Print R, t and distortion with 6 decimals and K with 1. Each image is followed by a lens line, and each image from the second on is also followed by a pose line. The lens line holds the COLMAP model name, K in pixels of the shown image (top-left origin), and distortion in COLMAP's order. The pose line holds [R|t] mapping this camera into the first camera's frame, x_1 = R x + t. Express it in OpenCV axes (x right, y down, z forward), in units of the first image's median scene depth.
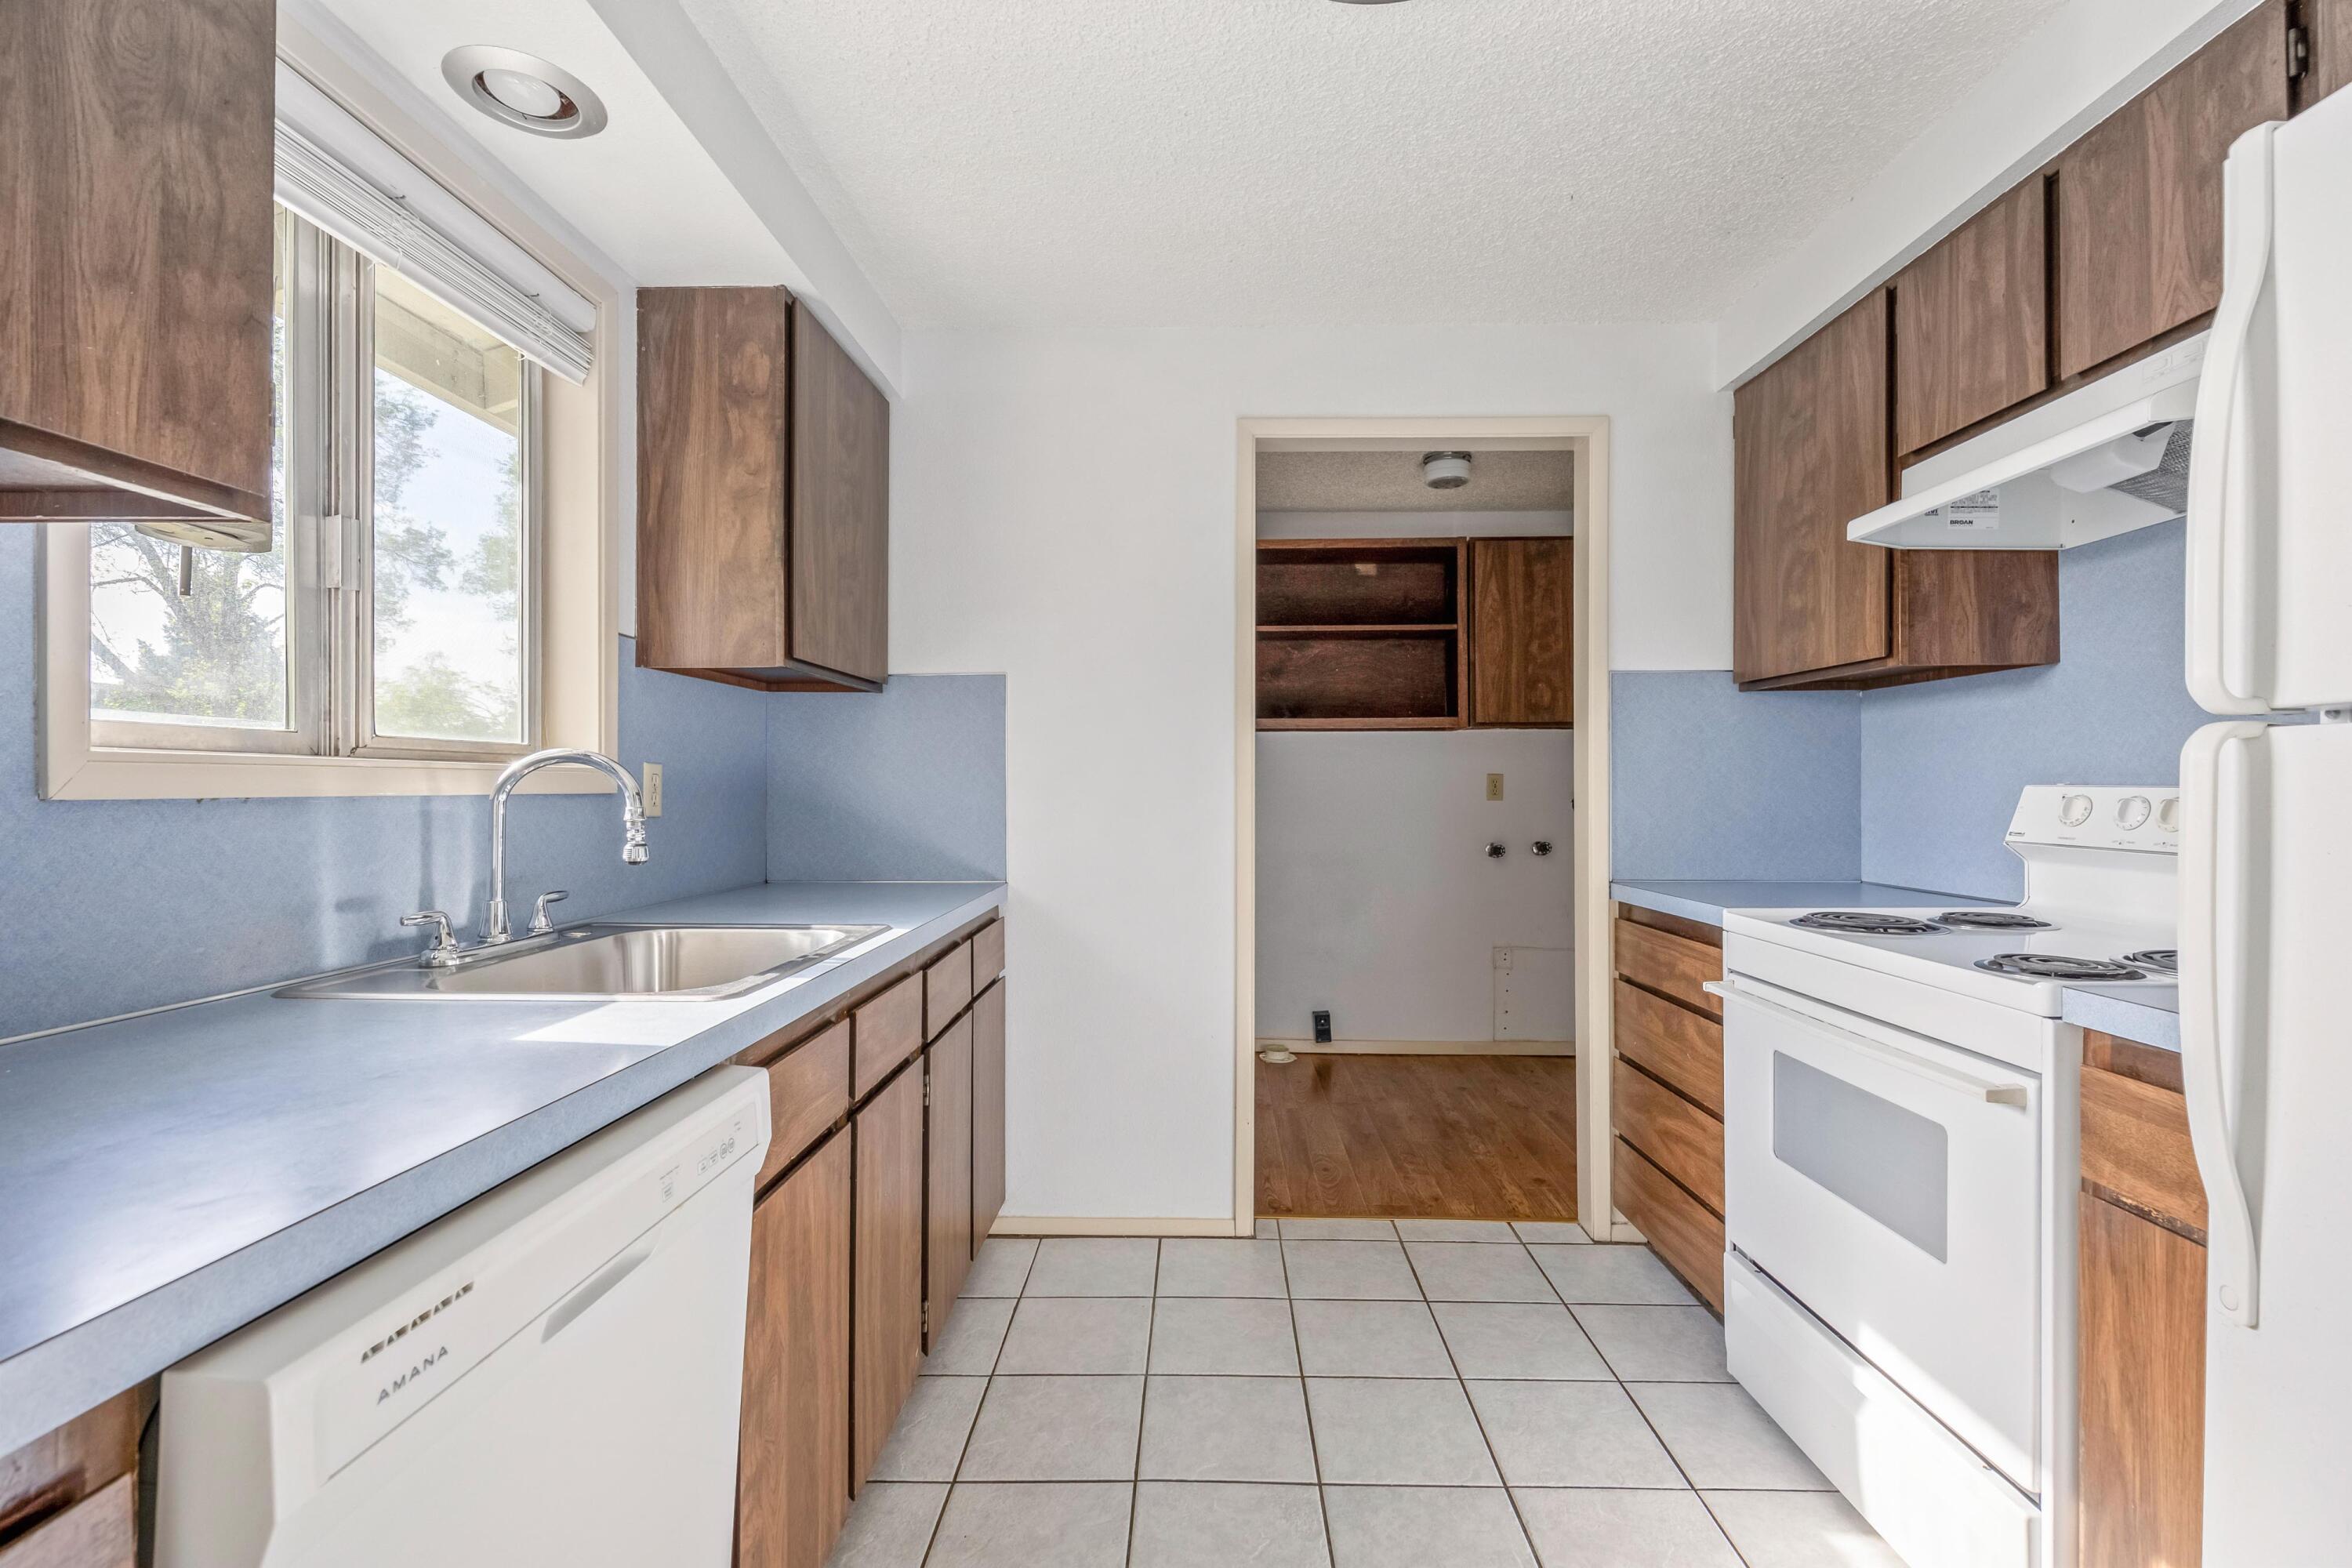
lens RADIAL K [[1081.0, 0, 1178.9], [0, 1081.0, 788.8], [0, 0, 1]] dist [0.005658, -0.000304]
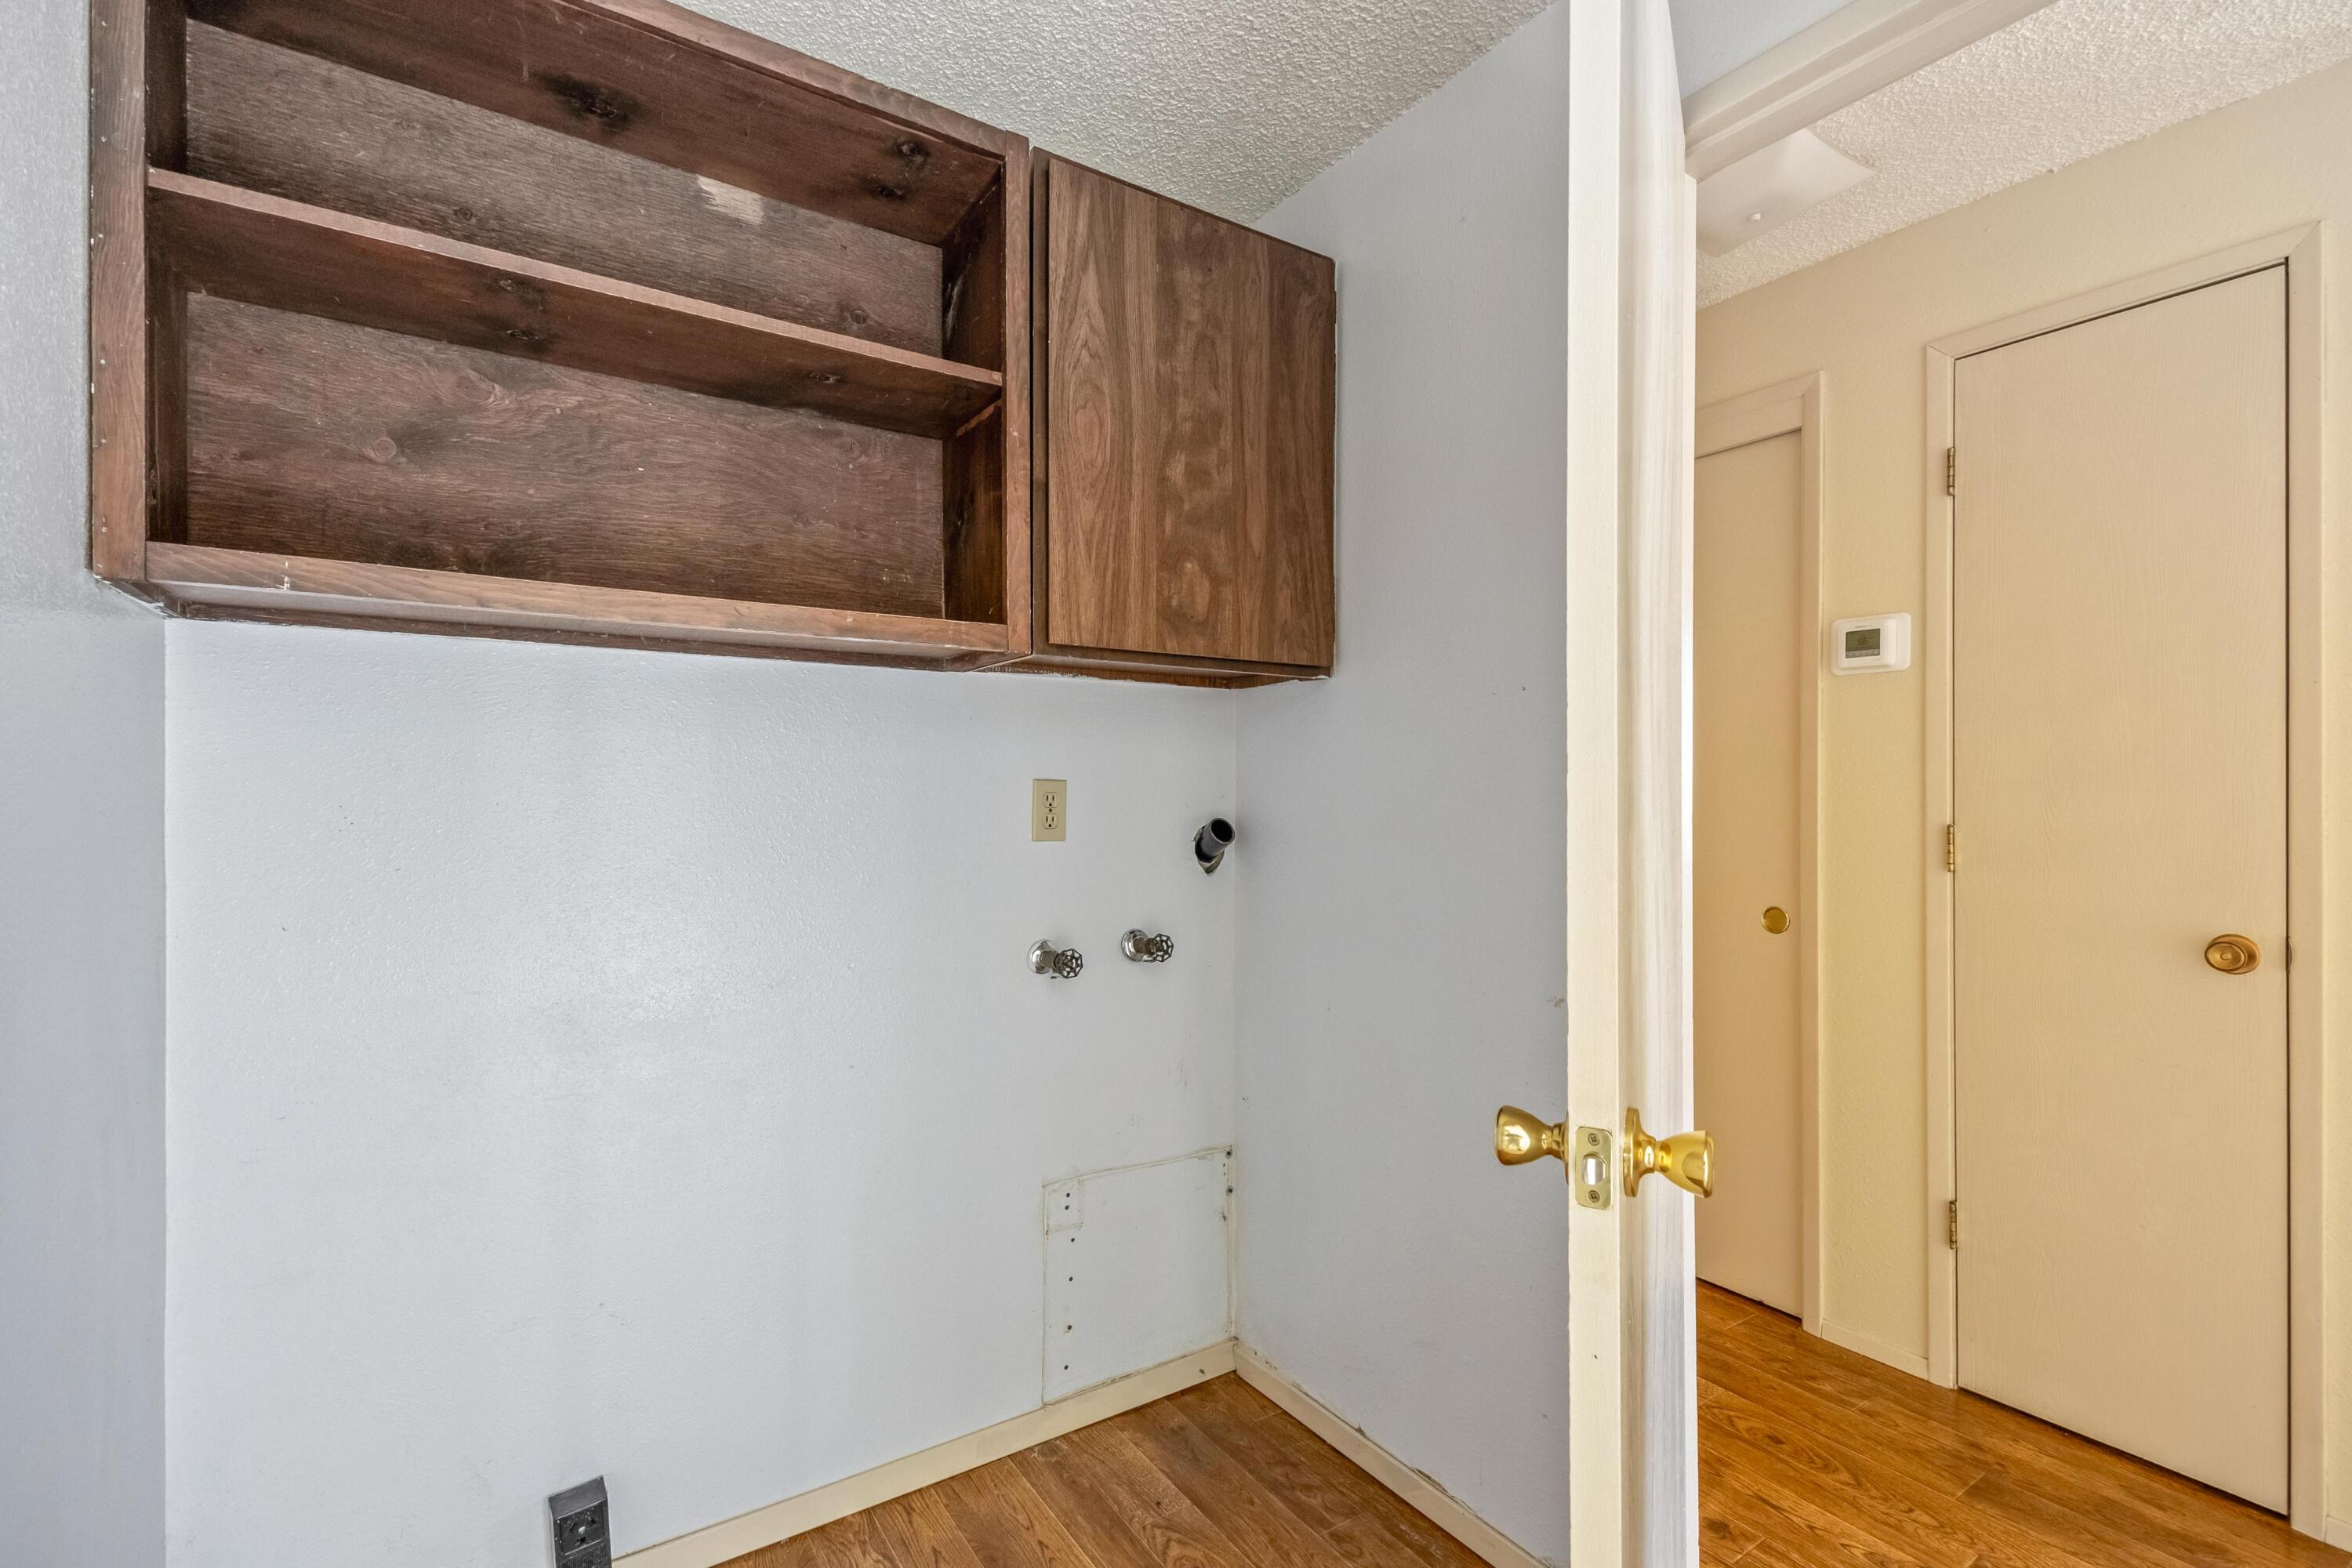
lens RADIAL K [[1081.0, 0, 1180.9], [0, 1081.0, 785.0], [0, 0, 1]] dist [0.005658, -0.000304]
pose [[0.814187, 0.001800, 0.580601, 0.092967], [-0.002474, 0.999997, 0.000369, -0.012568], [-0.580598, -0.001737, 0.814188, 0.666861]]
